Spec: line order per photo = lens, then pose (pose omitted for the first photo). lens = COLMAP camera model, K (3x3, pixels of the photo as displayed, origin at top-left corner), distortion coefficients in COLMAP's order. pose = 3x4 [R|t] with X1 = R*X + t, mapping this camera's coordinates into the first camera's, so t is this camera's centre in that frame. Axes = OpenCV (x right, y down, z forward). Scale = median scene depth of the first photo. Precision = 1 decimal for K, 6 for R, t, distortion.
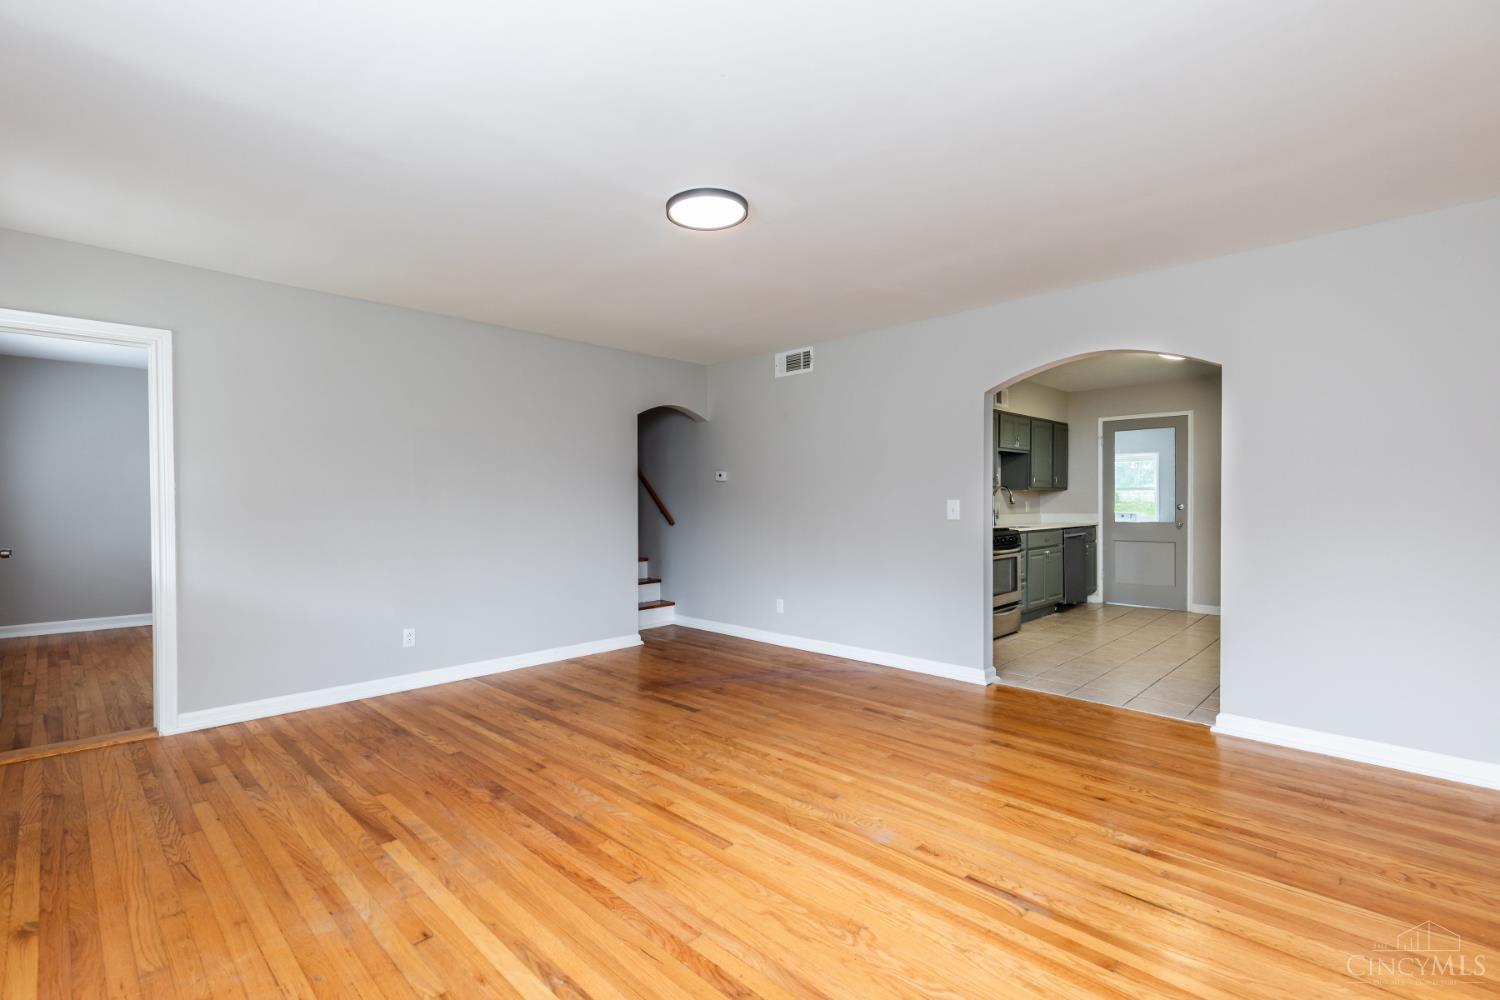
lens RADIAL K [[675.9, 0, 743.0], [0, 675.9, 497.5], [0, 0, 1]] dist [0.002166, -0.001172]
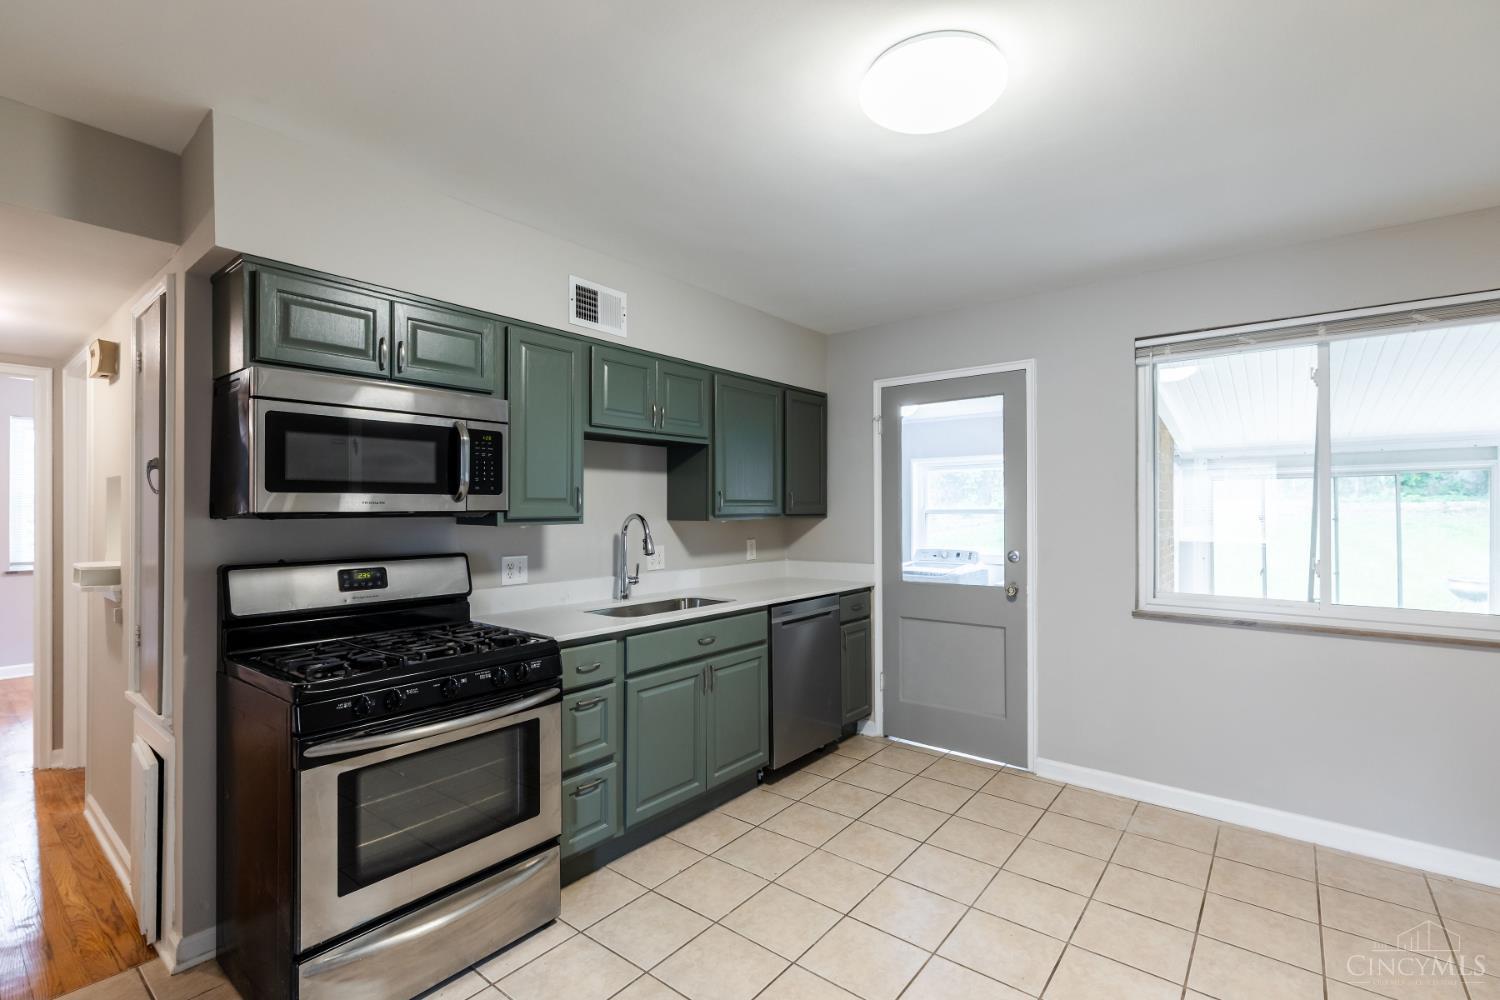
lens RADIAL K [[675.9, 0, 742.8], [0, 675.9, 503.8], [0, 0, 1]] dist [0.002166, -0.001172]
pose [[0.995049, -0.001098, 0.099380, 0.375025], [0.002271, 0.999929, -0.011697, -0.017196], [-0.099360, 0.011865, 0.994981, 0.495539]]
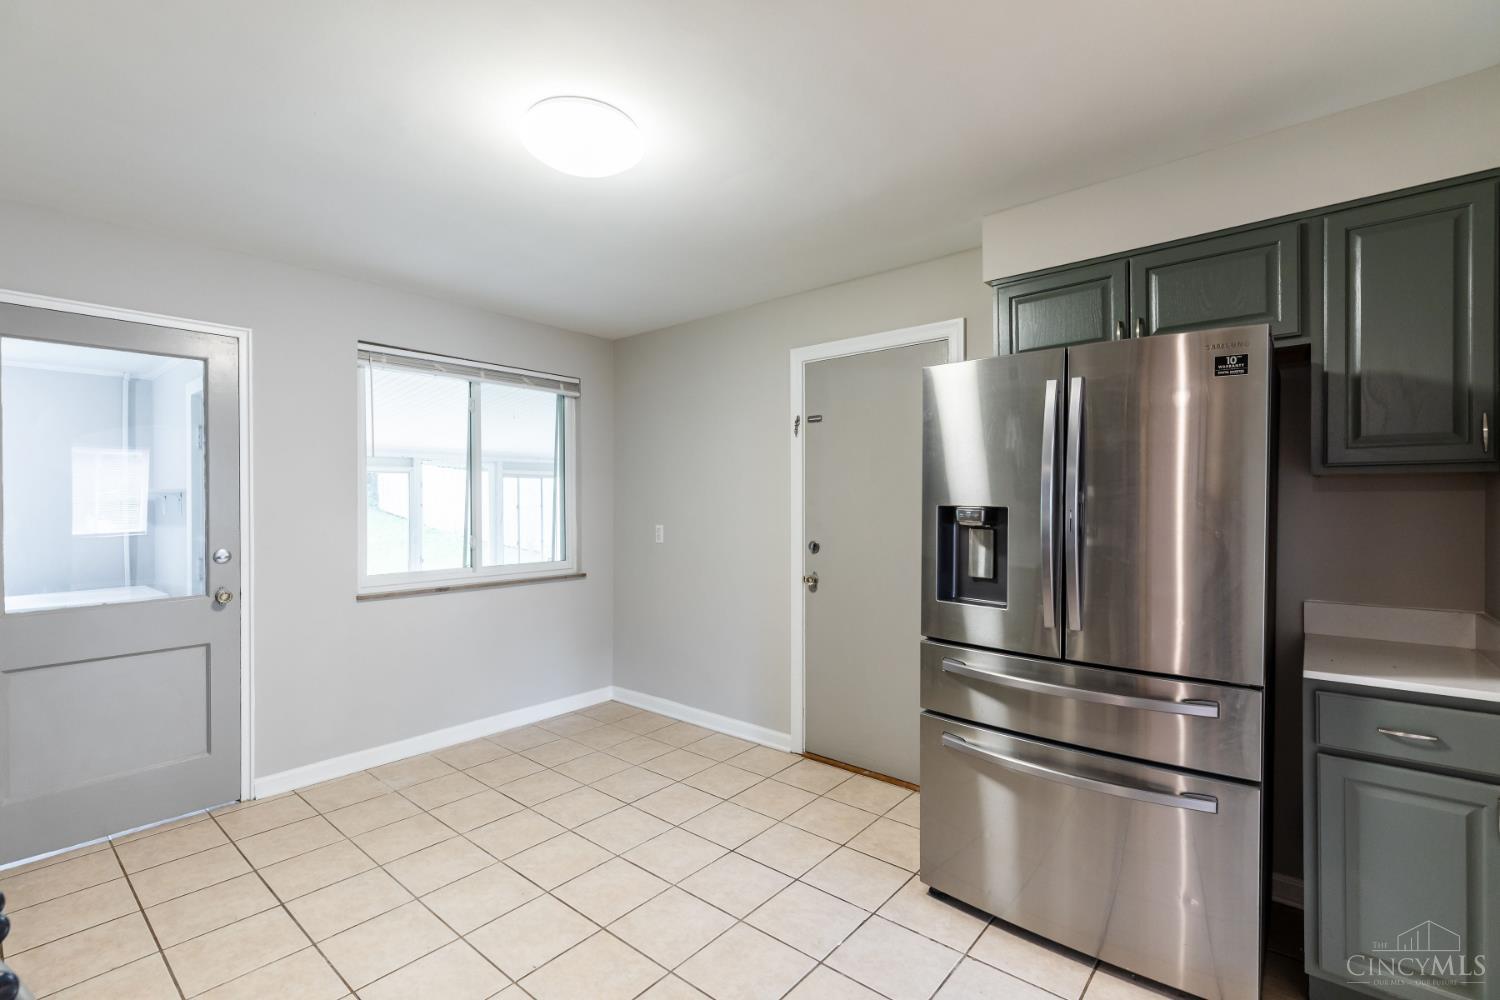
lens RADIAL K [[675.9, 0, 746.6], [0, 675.9, 501.8], [0, 0, 1]] dist [0.002166, -0.001172]
pose [[-0.084237, -0.003649, 0.996439, 0.193063], [0.007313, 0.999964, 0.004280, -0.017408], [-0.996419, 0.007648, -0.084208, 0.666781]]
